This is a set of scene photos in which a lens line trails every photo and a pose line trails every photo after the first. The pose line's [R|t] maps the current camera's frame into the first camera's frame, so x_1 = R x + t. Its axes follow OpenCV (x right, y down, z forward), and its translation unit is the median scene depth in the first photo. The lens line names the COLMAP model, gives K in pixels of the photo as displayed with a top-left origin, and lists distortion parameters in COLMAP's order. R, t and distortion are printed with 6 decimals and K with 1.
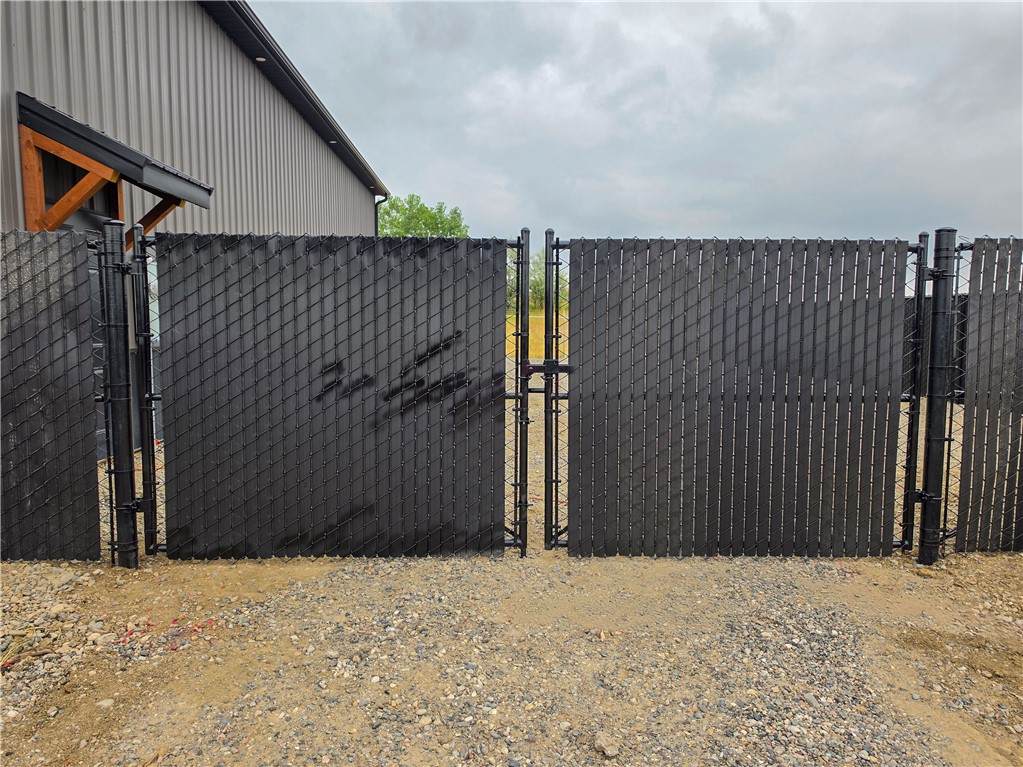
lens RADIAL K [[679.1, 0, 511.5], [0, 679.1, 383.5], [0, 0, 1]] dist [-0.004003, -0.002982]
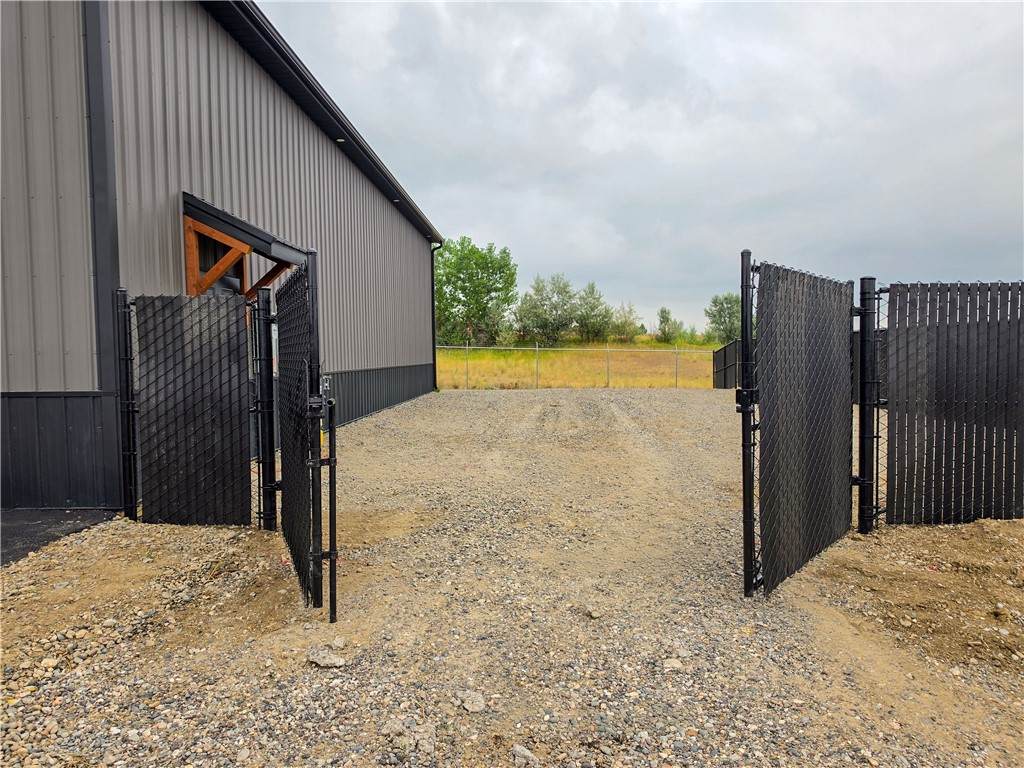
lens RADIAL K [[679.7, 0, 512.0], [0, 679.7, 384.0], [0, 0, 1]] dist [-0.004003, -0.002982]
pose [[0.997160, -0.012507, -0.074261, 0.042127], [0.008816, 0.998719, -0.049828, 0.040324], [0.074789, 0.049032, 0.995993, -0.364486]]
